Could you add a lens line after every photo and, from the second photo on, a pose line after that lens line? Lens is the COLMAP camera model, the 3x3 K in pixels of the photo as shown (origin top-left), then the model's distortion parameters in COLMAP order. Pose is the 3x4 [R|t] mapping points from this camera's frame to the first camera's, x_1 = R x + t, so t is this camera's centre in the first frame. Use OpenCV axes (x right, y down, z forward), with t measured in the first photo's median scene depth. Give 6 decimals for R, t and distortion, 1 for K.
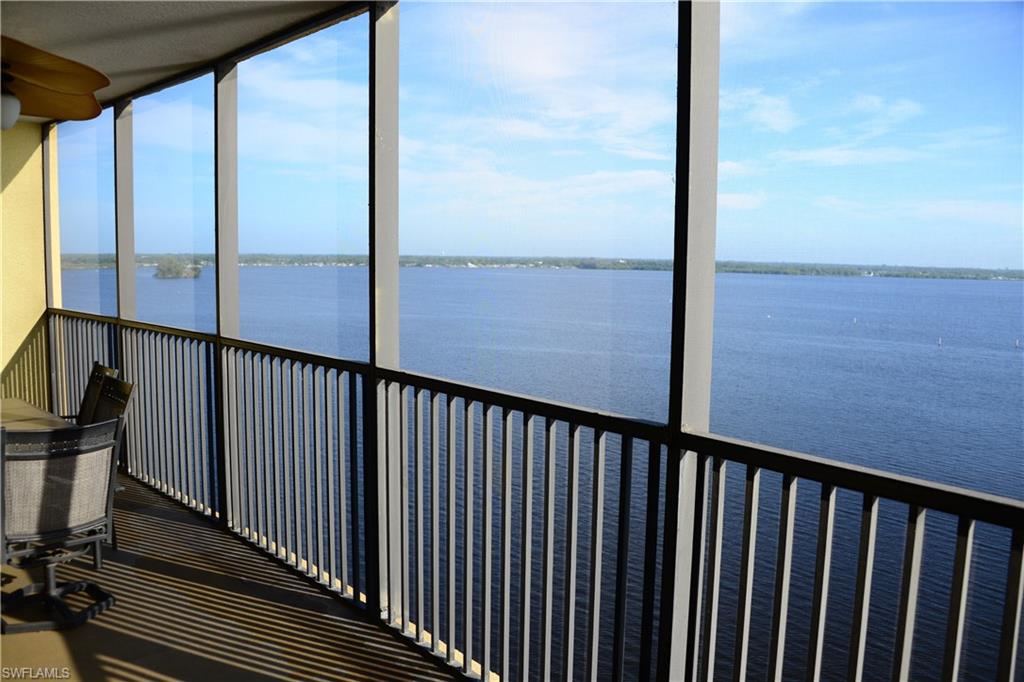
lens RADIAL K [[846.2, 0, 500.6], [0, 846.2, 349.8], [0, 0, 1]] dist [-0.125075, 0.059461]
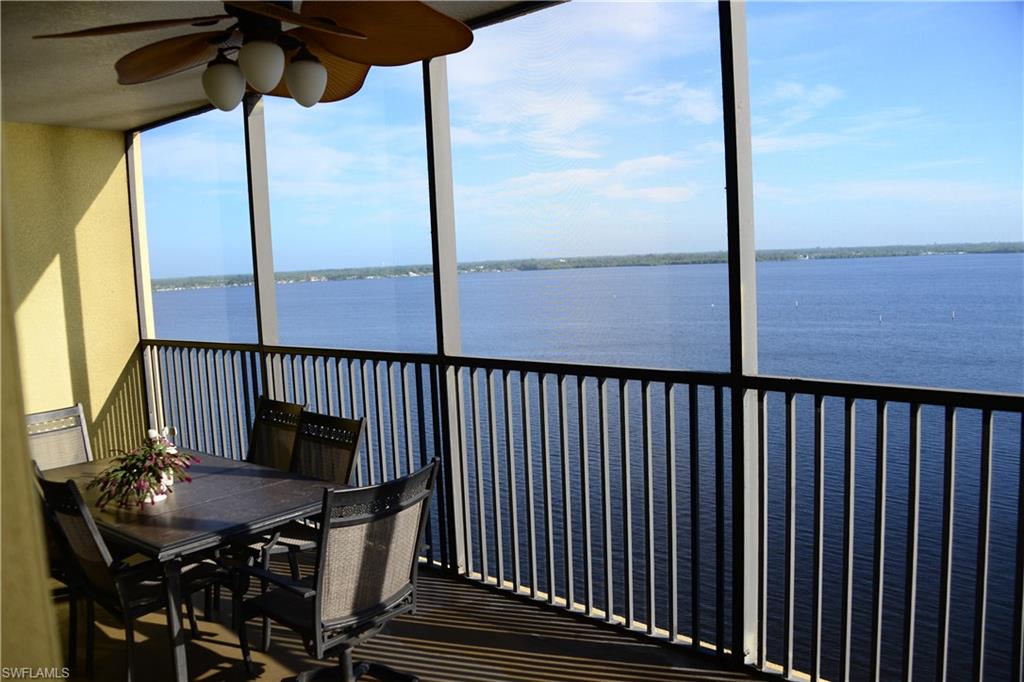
lens RADIAL K [[846.2, 0, 499.3], [0, 846.2, 348.7], [0, 0, 1]] dist [-0.125075, 0.059461]
pose [[0.995688, -0.069179, 0.061800, -0.226419], [0.069638, 0.997558, -0.005303, -0.009777], [-0.061283, 0.009584, 0.998074, 0.085989]]
